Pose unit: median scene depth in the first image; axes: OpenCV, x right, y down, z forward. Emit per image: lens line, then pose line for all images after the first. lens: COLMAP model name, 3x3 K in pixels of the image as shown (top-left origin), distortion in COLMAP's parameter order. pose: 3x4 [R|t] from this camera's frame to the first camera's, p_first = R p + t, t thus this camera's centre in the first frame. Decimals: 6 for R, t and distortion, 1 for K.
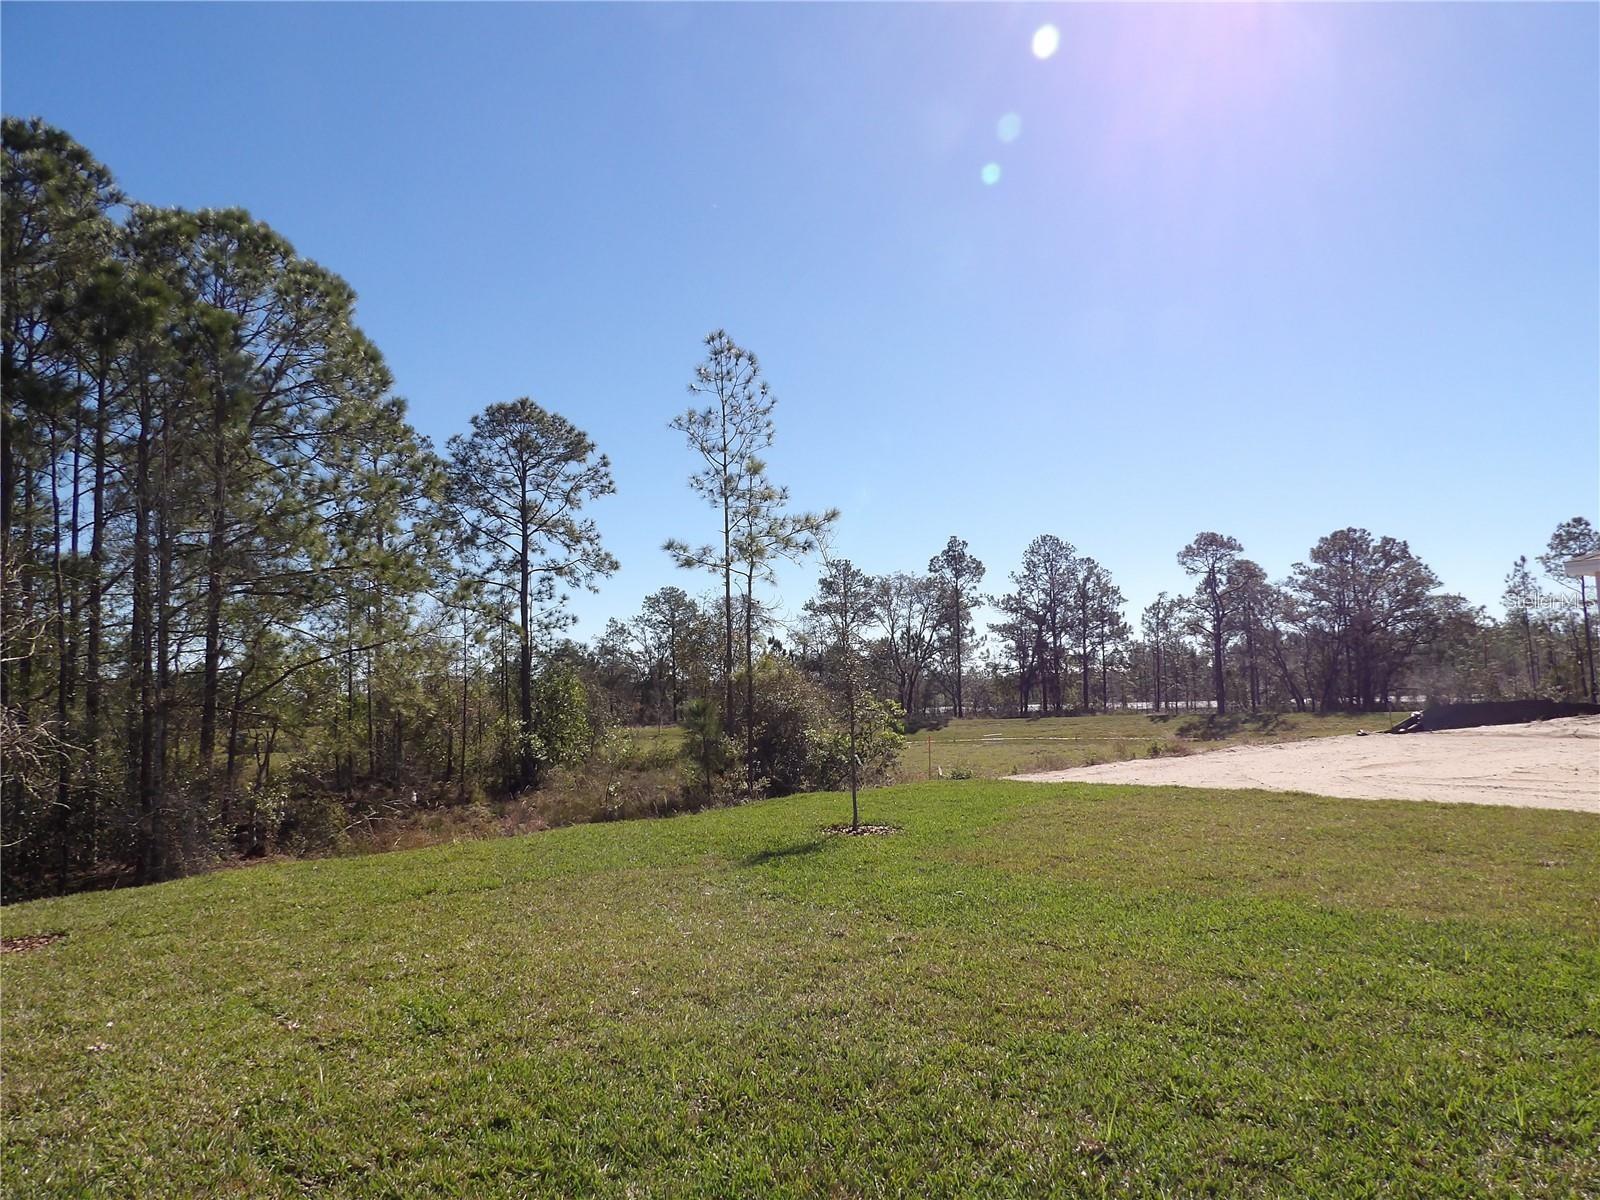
lens RADIAL K [[1148.7, 0, 800.0], [0, 1148.7, 600.0], [0, 0, 1]] dist [-0.015263, 0.002769]
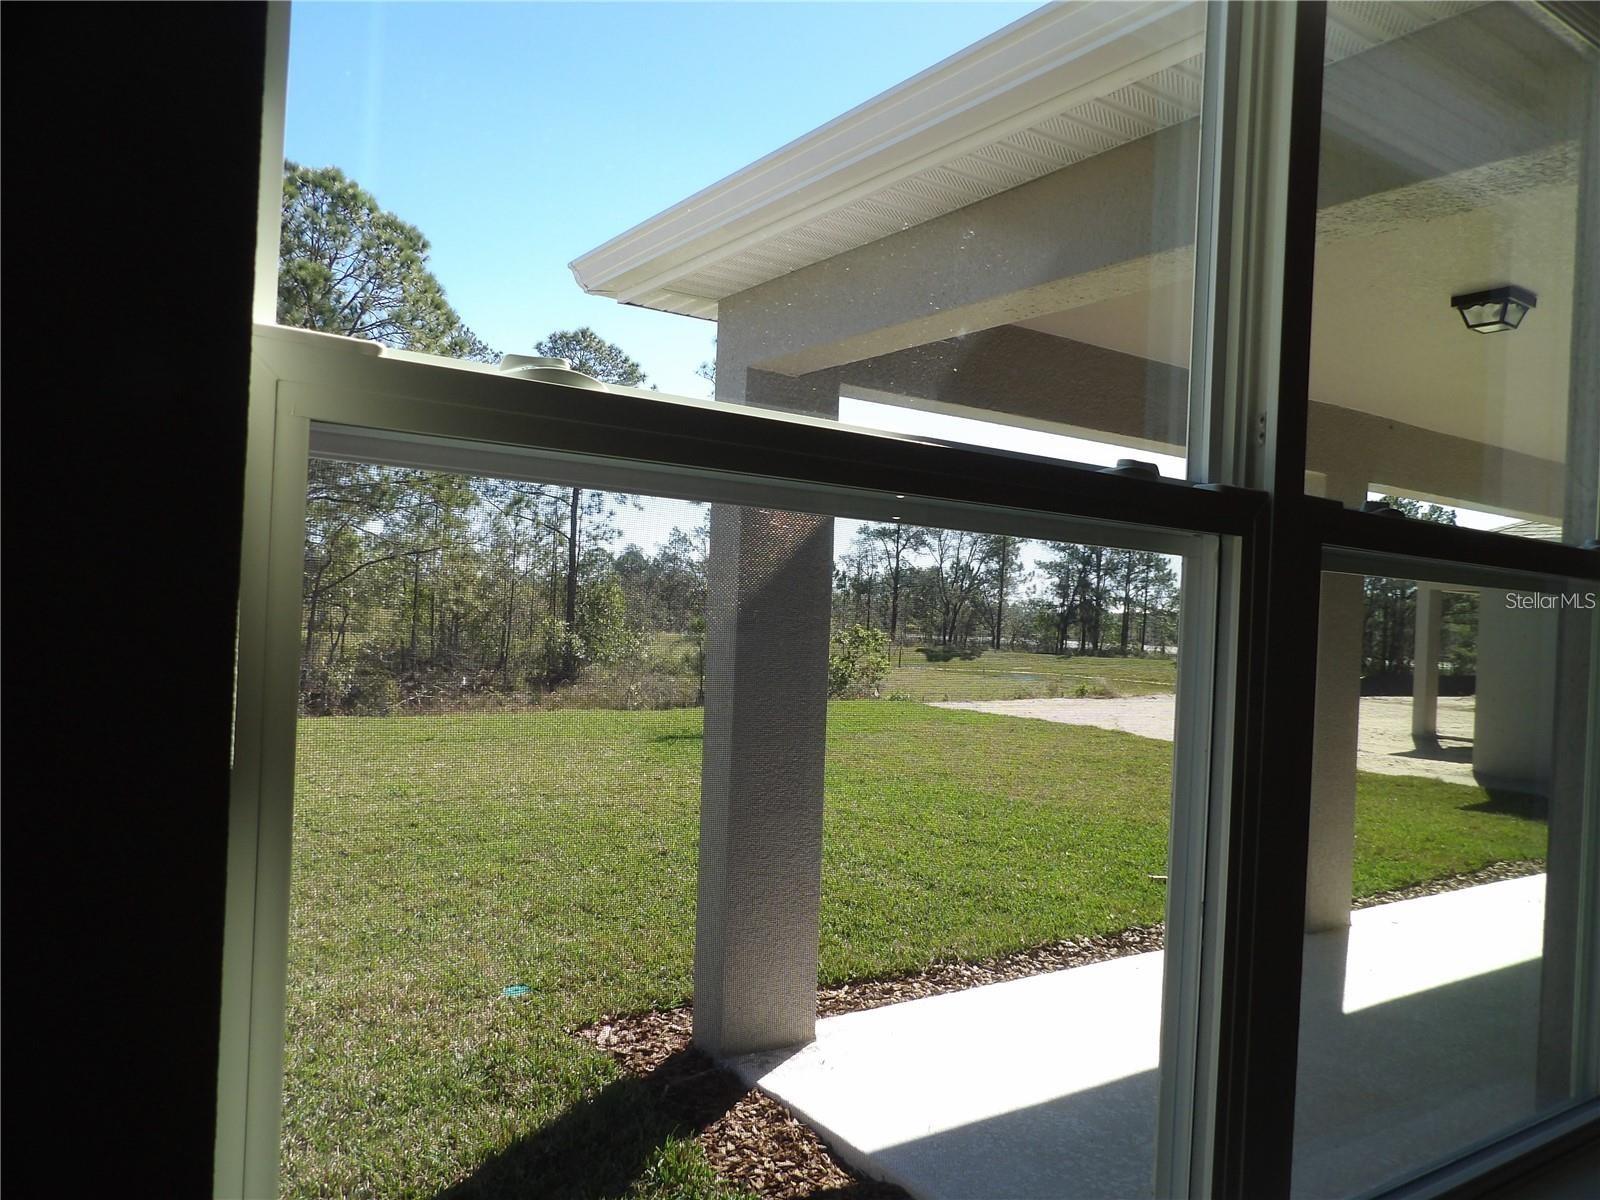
lens RADIAL K [[1150.4, 0, 800.0], [0, 1150.4, 600.0], [0, 0, 1]] dist [0.000119, -0.000520]
pose [[0.995260, 0.076343, -0.060250, 0.046831], [-0.071733, 0.994577, 0.075300, -0.015018], [0.065672, -0.070621, 0.995339, -0.090085]]
